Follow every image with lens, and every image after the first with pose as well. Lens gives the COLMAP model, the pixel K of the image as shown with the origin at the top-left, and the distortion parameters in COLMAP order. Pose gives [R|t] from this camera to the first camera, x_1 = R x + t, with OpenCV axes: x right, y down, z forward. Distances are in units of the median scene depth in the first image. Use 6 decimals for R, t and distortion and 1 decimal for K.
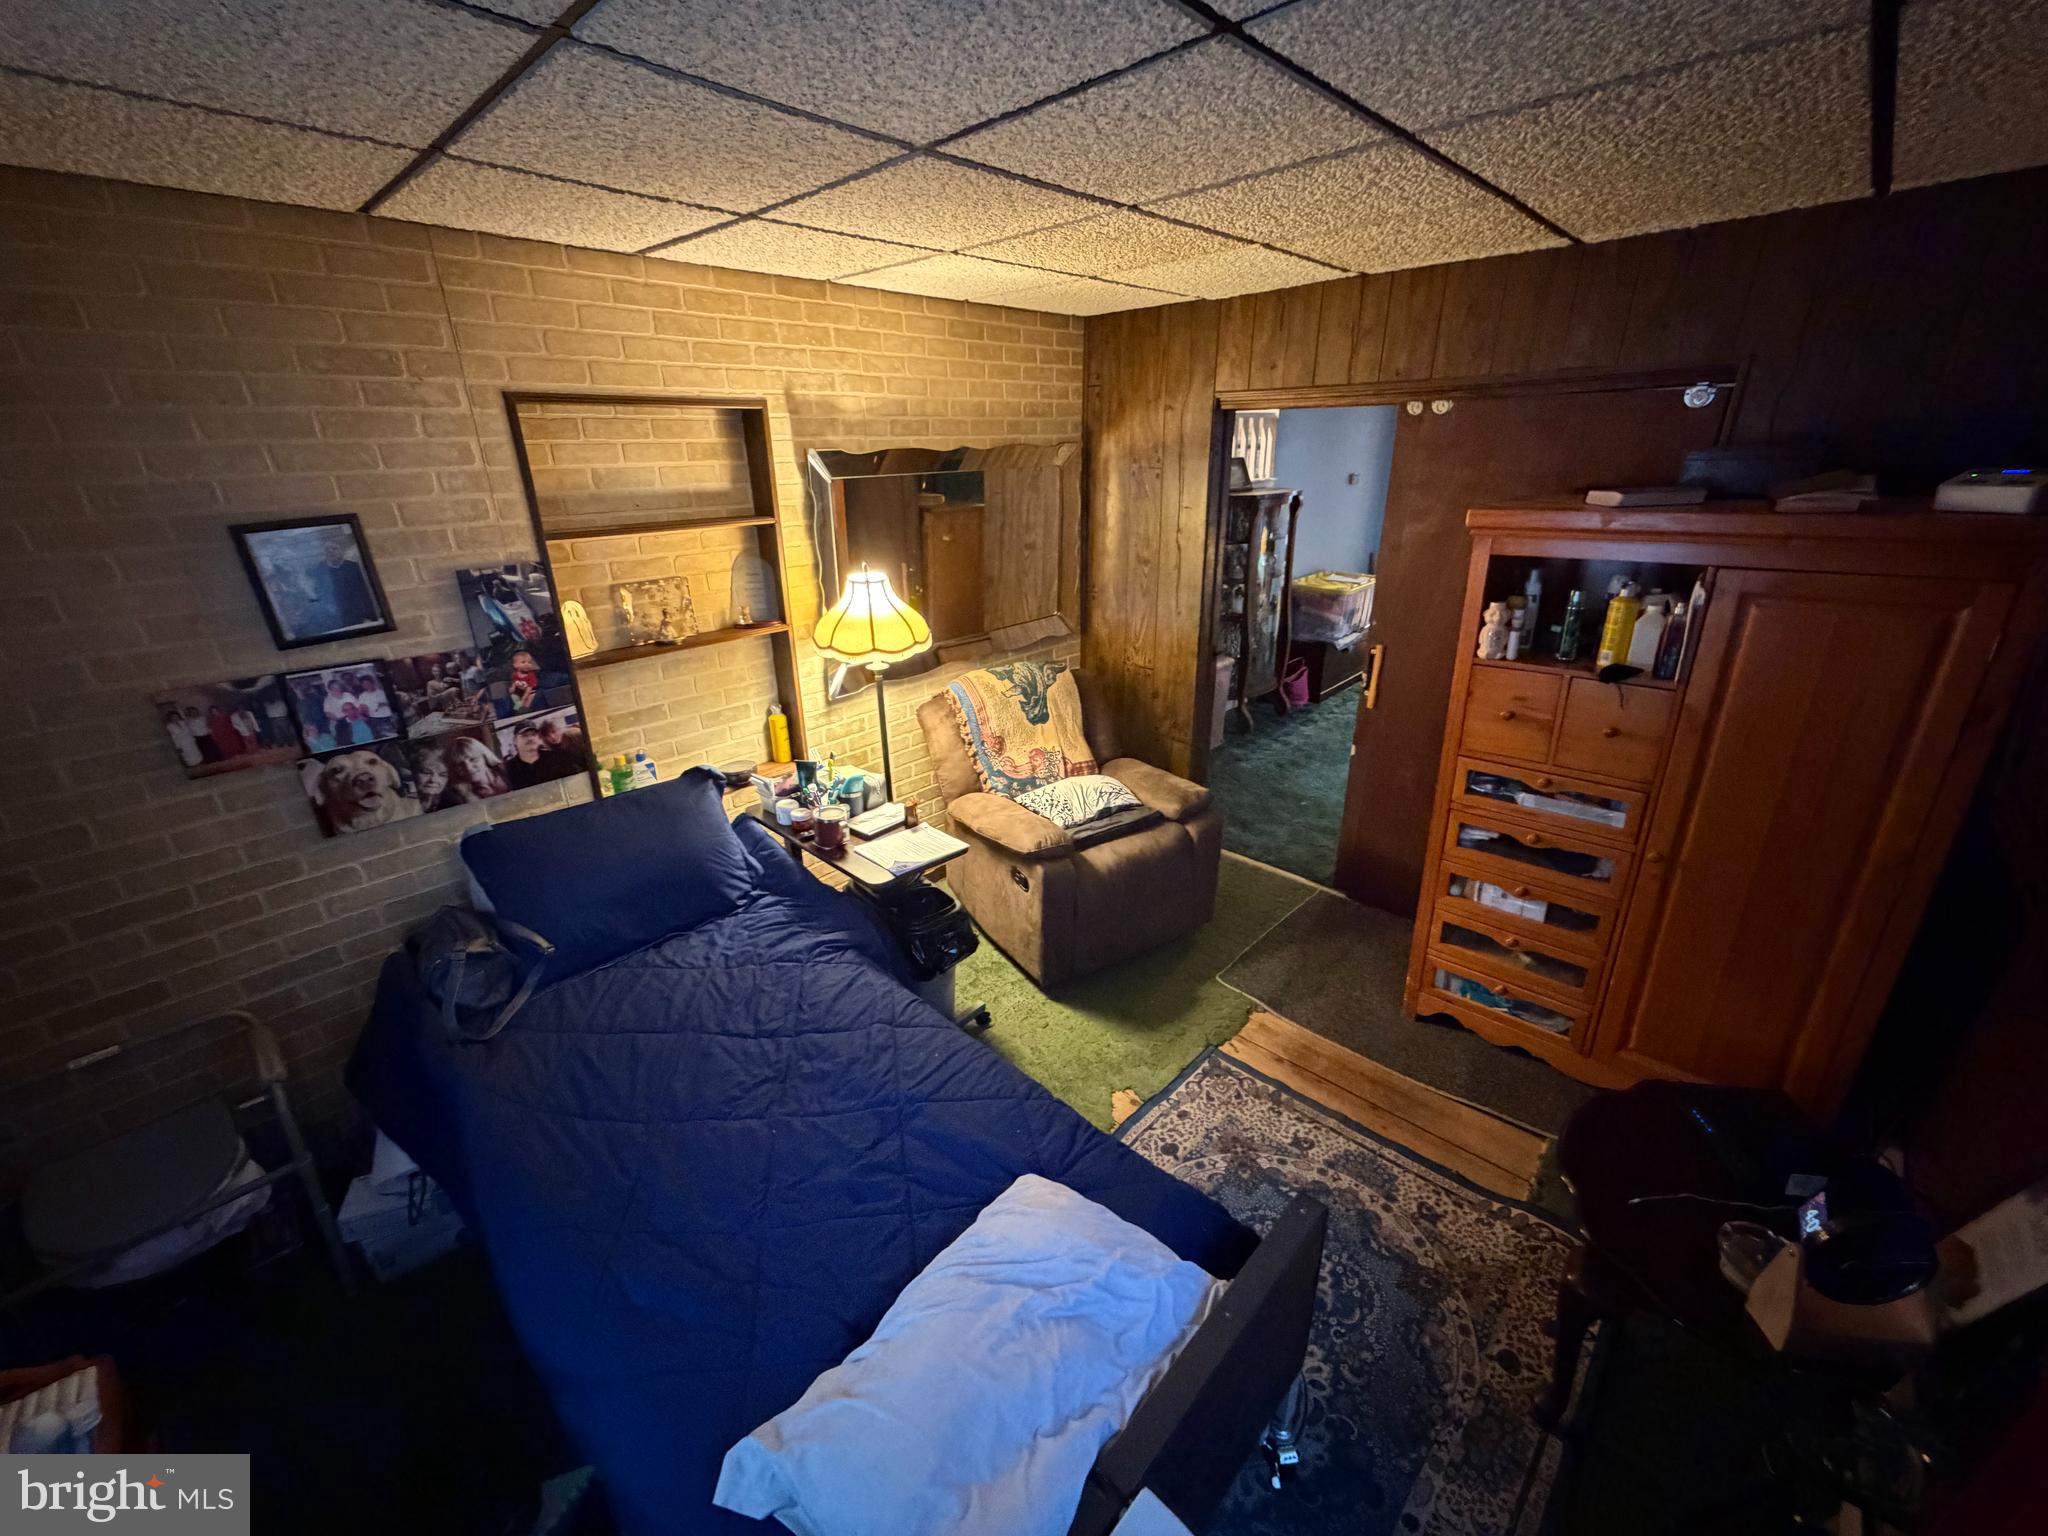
lens RADIAL K [[822.9, 0, 1017.9], [0, 822.9, 758.7], [0, 0, 1]] dist [0.000609, 0.000038]
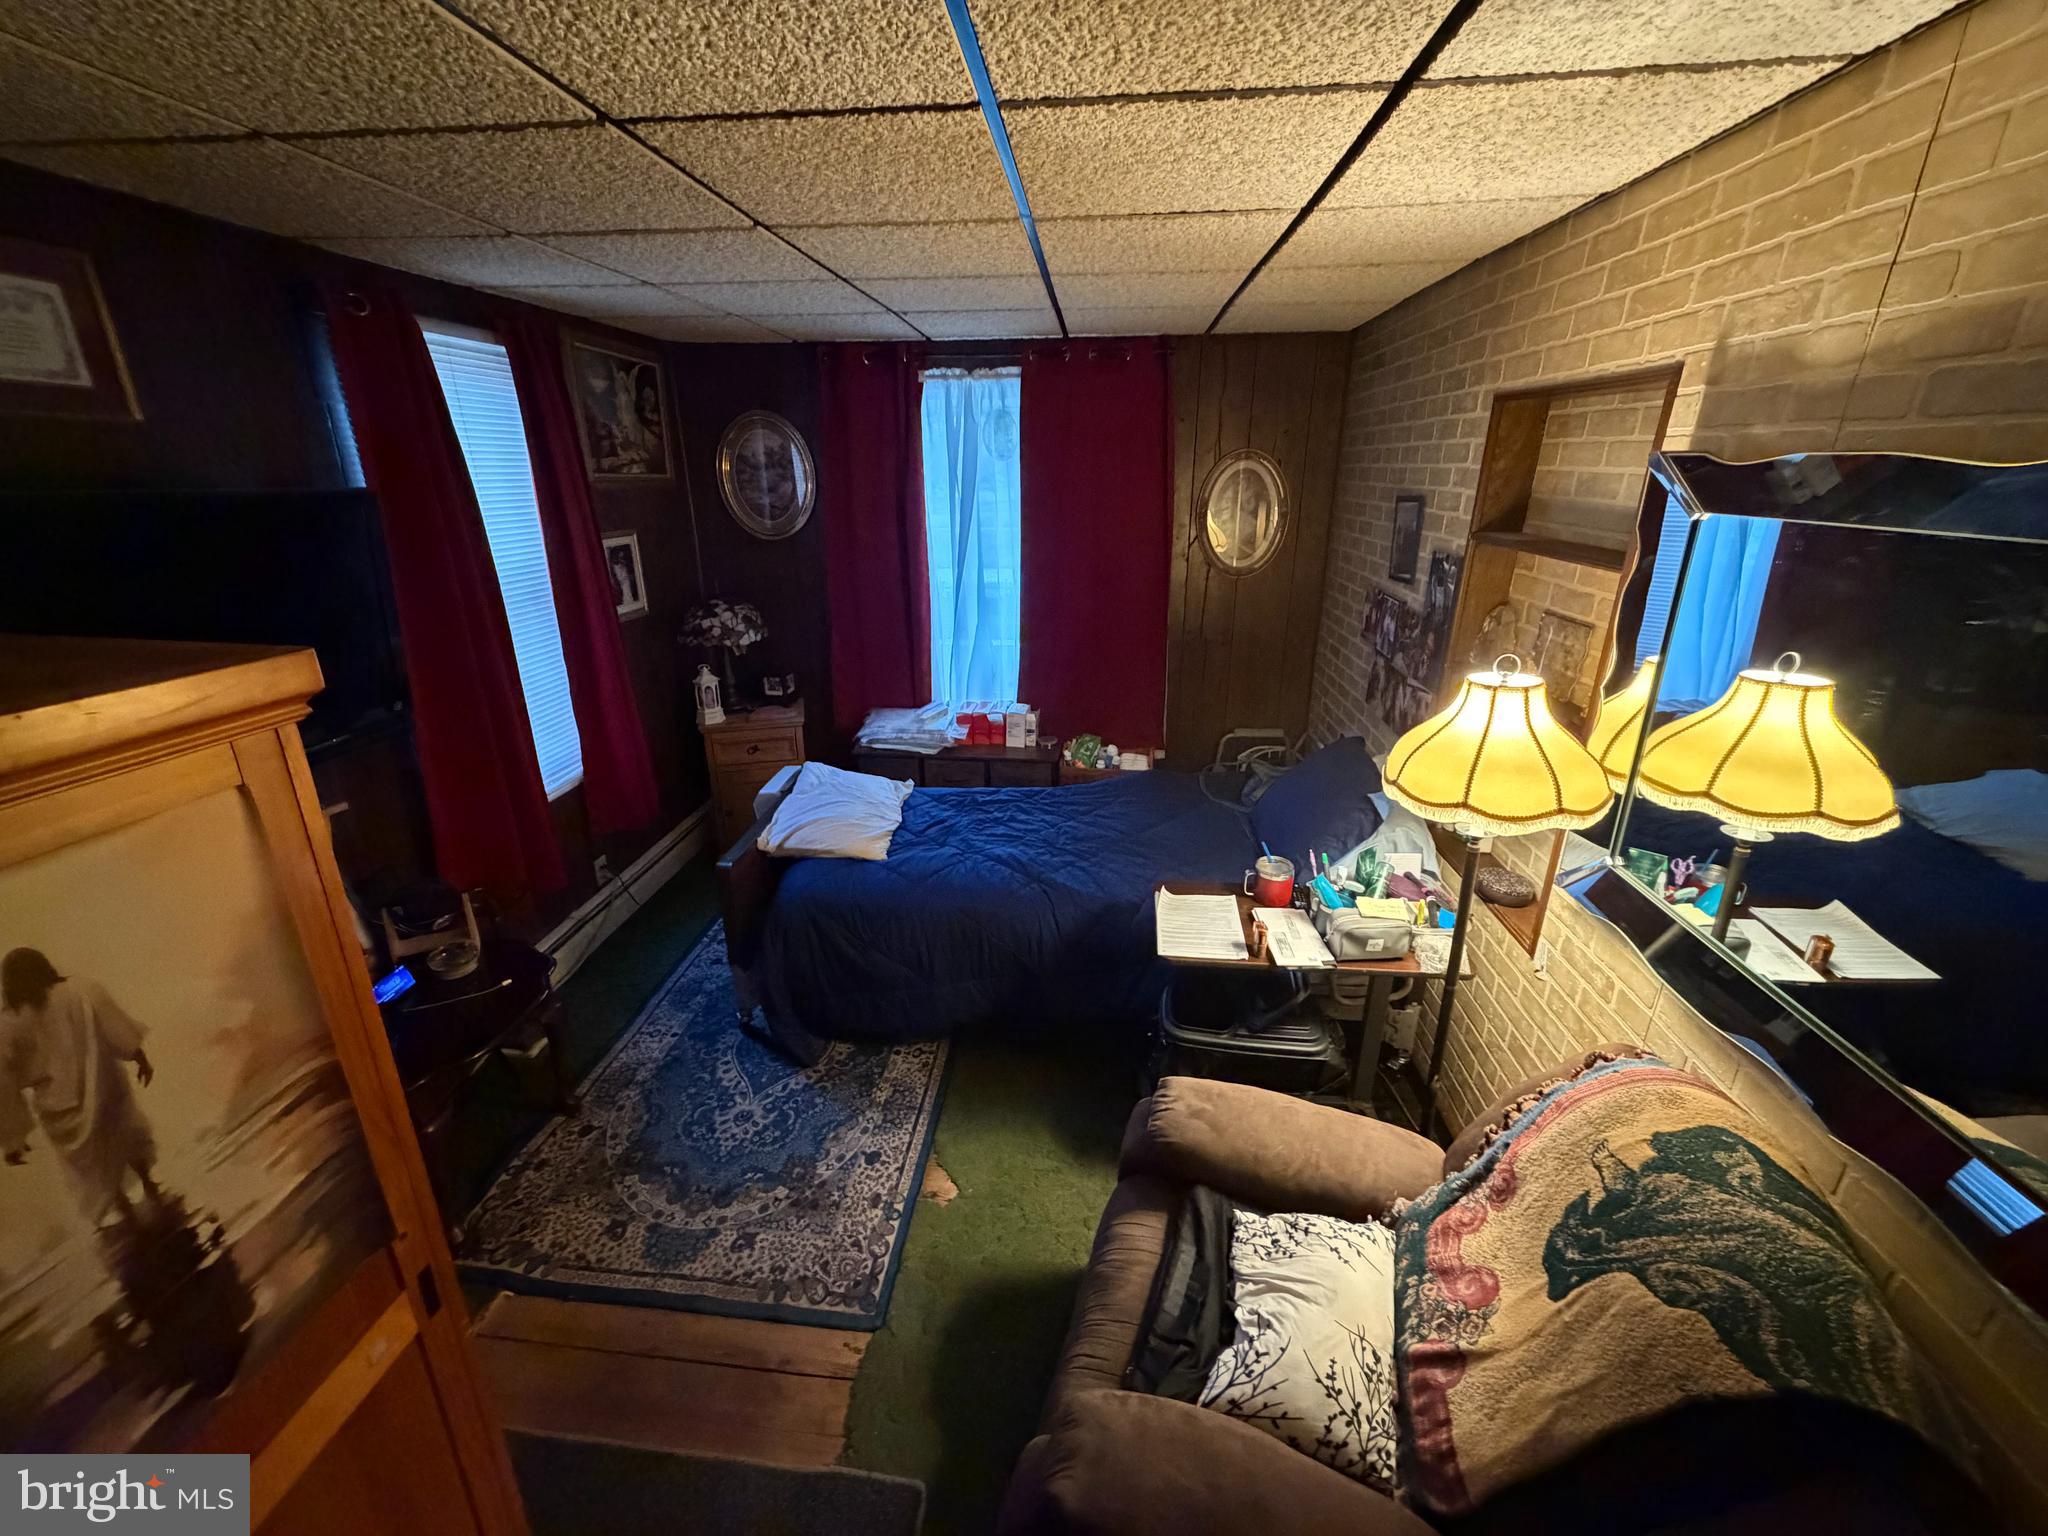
lens RADIAL K [[822.9, 0, 1016.1], [0, 822.9, 760.4], [0, 0, 1]] dist [0.000609, 0.000038]
pose [[-0.793521, 0.228643, -0.563957, 0.461294], [-0.201069, 0.776175, 0.597598, -0.493283], [0.574366, 0.587601, -0.569938, 1.276970]]
